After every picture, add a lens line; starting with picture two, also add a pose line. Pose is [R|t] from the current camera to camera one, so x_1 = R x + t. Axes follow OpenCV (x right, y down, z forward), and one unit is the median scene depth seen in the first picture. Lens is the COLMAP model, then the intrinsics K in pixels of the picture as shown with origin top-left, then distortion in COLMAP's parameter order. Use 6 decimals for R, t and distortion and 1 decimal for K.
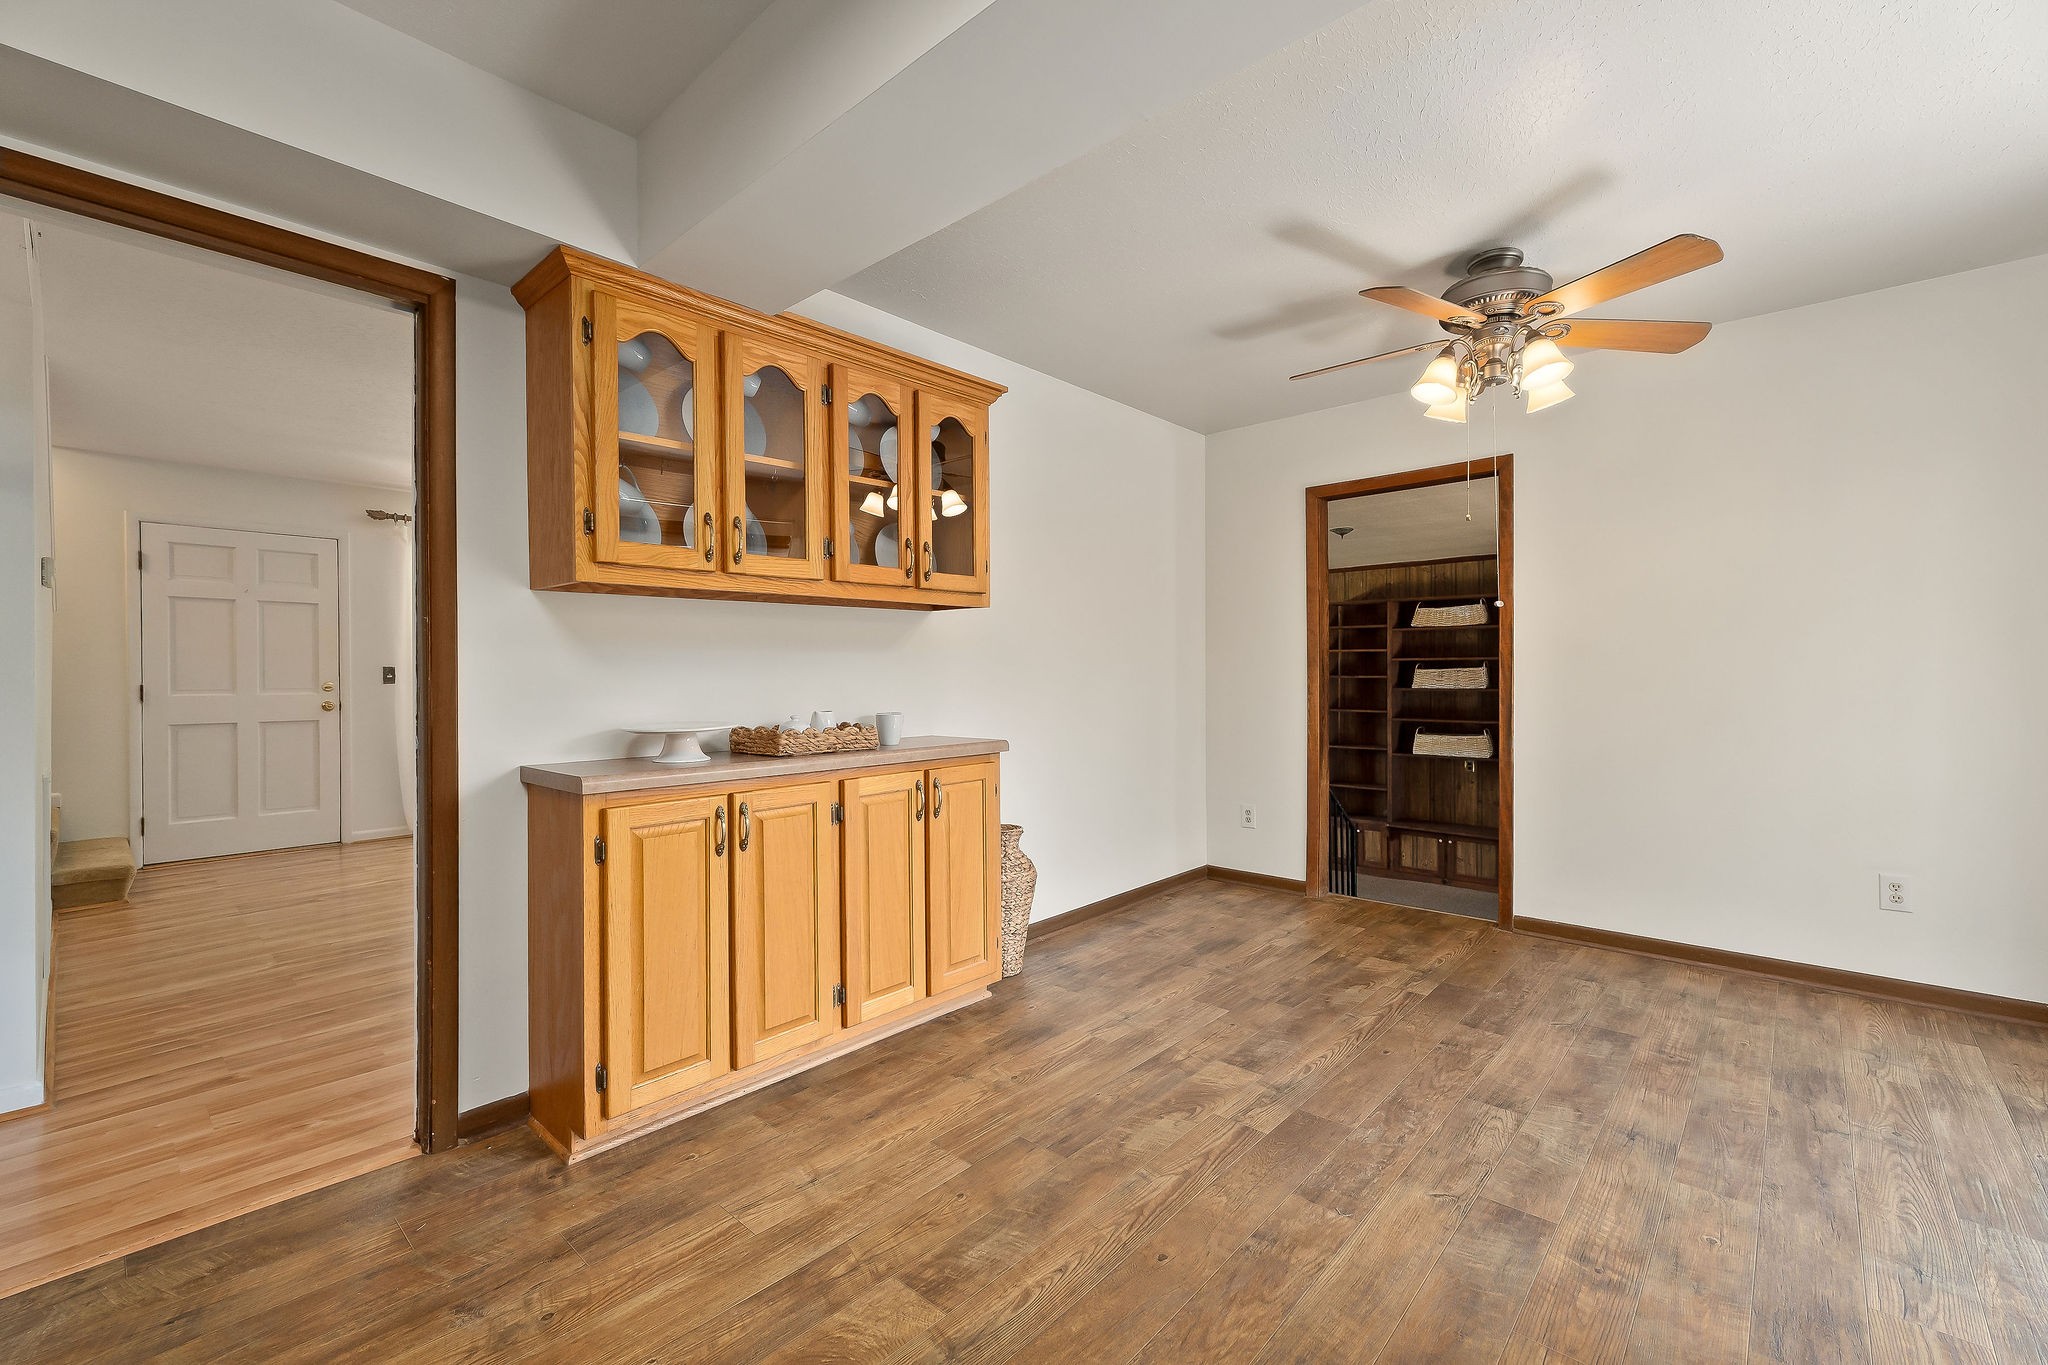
lens RADIAL K [[873.7, 0, 1016.9], [0, 873.7, 675.0], [0, 0, 1]] dist [-0.001606, -0.000810]
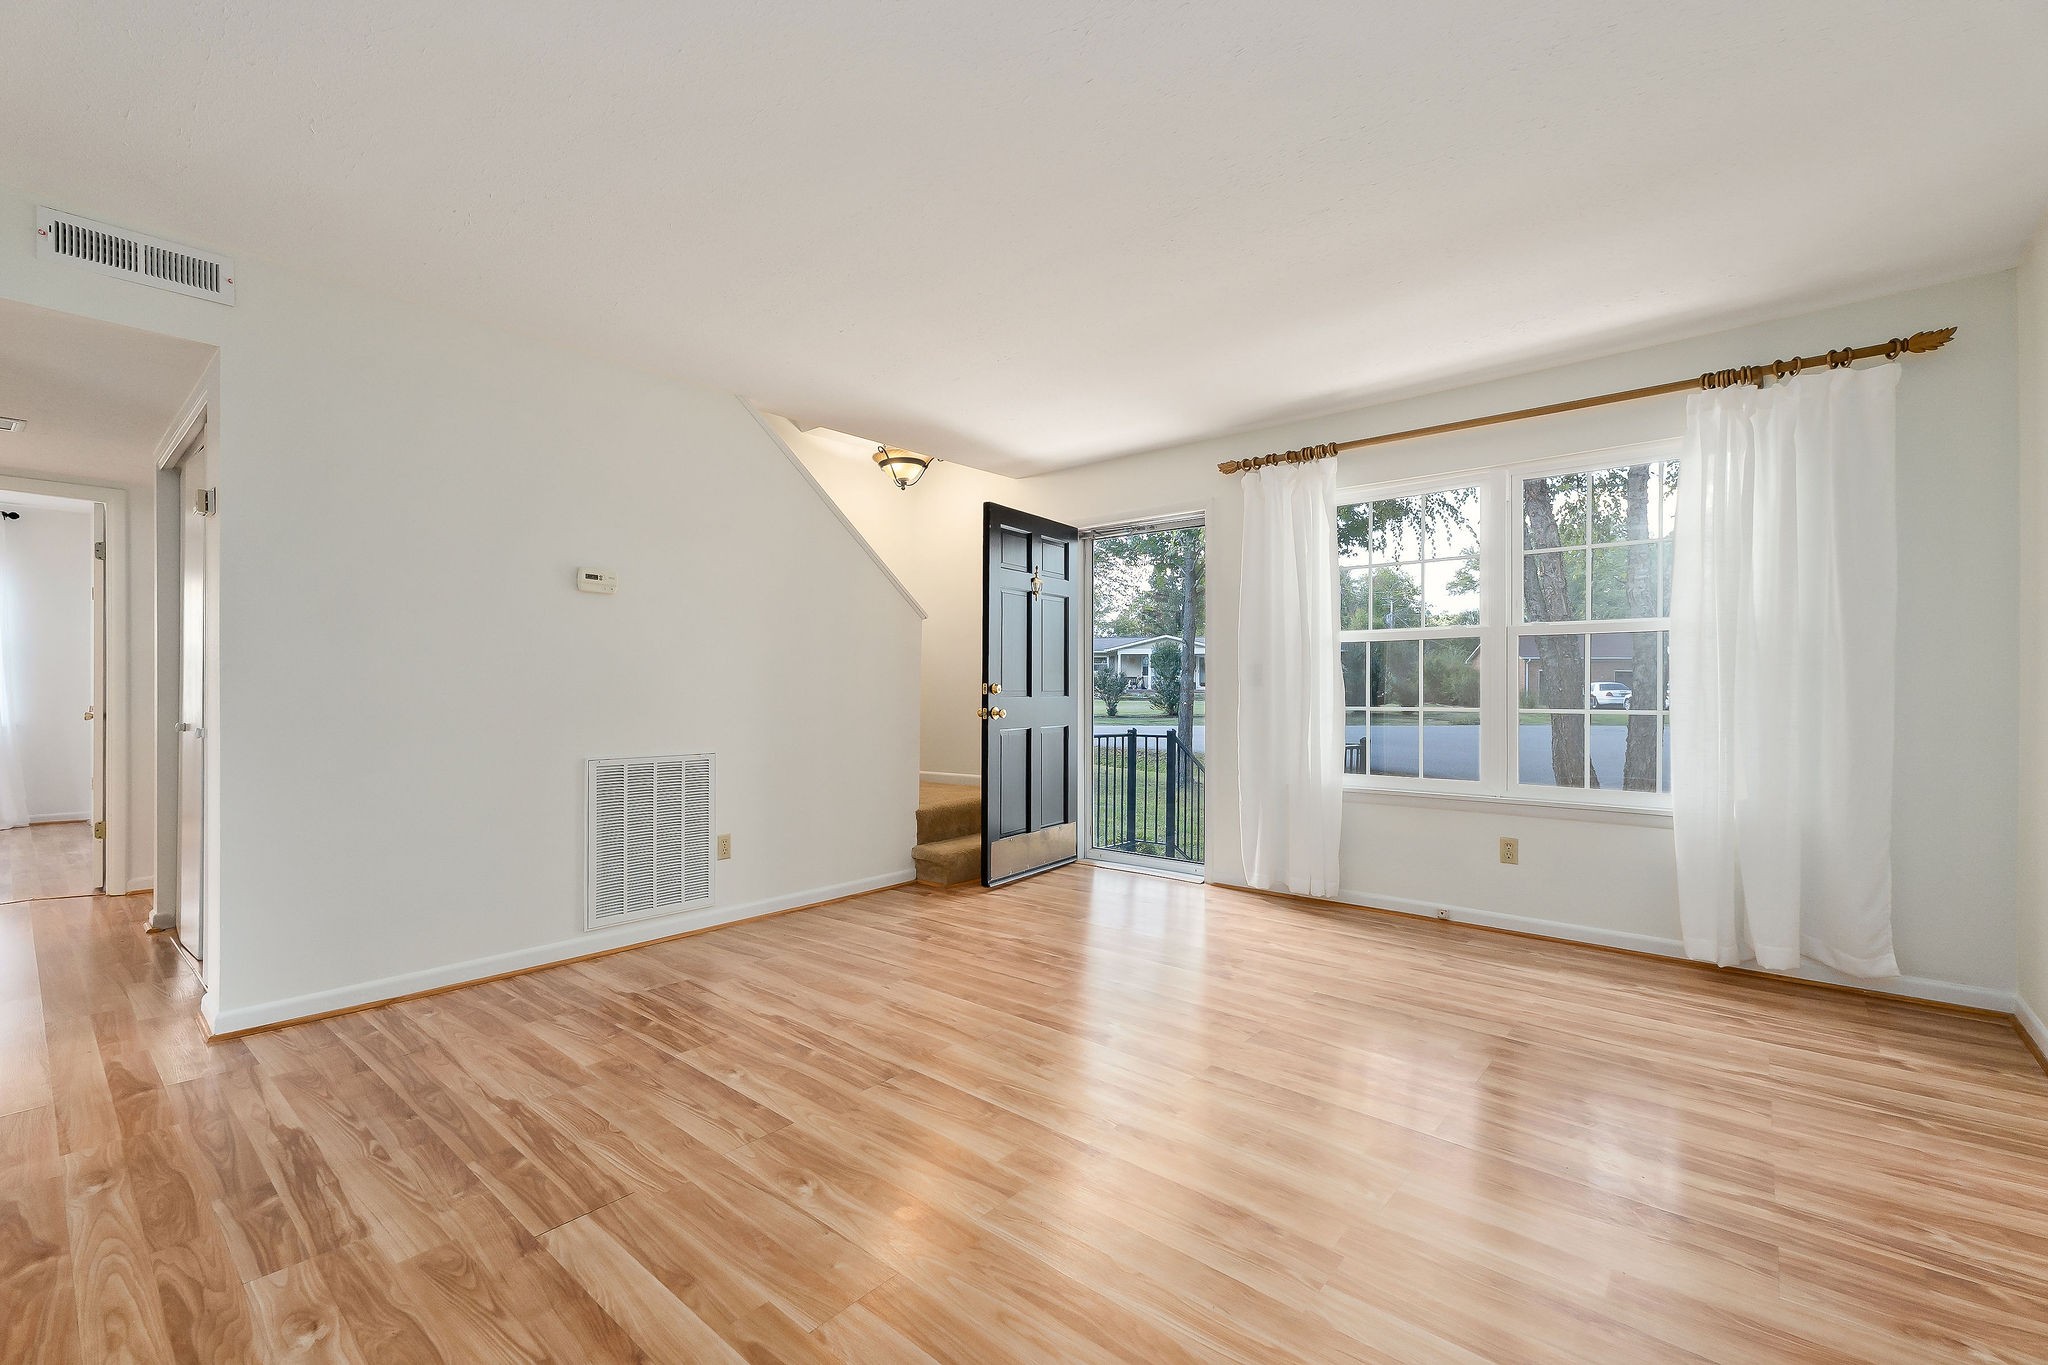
lens RADIAL K [[873.7, 0, 1021.8], [0, 873.7, 689.5], [0, 0, 1]] dist [-0.001606, -0.000810]
pose [[0.037174, 0.006352, -0.999289, 0.030405], [-0.004776, 0.999970, 0.006178, 0.010295], [0.999297, 0.004543, 0.037203, 0.860461]]
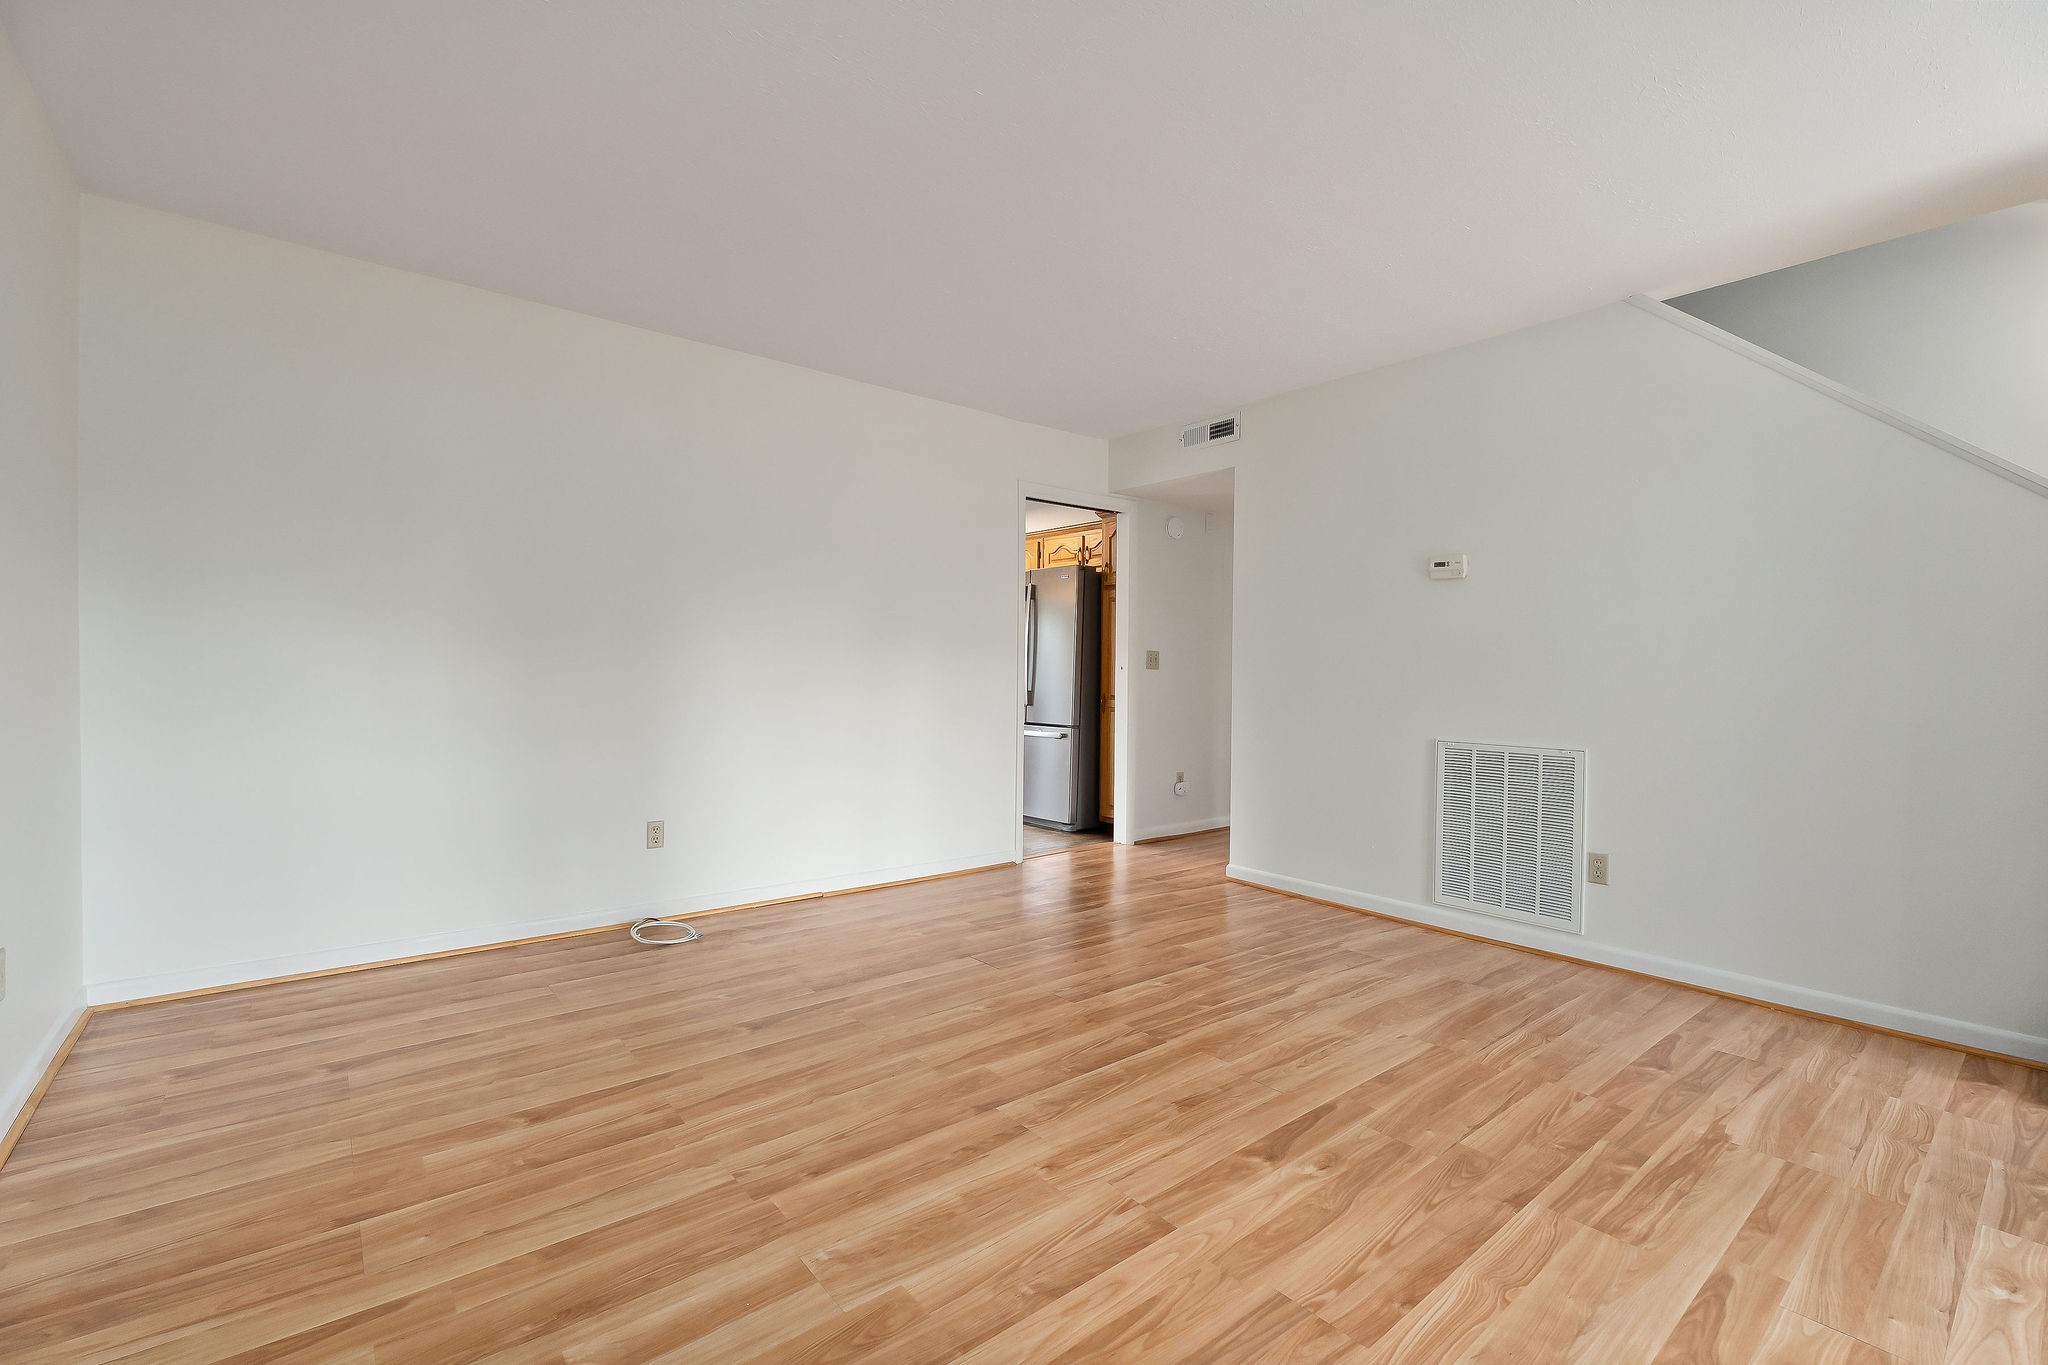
lens RADIAL K [[873.7, 0, 1018.4], [0, 873.7, 683.2], [0, 0, 1]] dist [-0.001606, -0.000810]
pose [[-0.990490, -0.004678, 0.137502, -0.405495], [-0.002243, 0.999838, 0.017861, 0.012443], [-0.137563, 0.017383, -0.990340, 1.283591]]
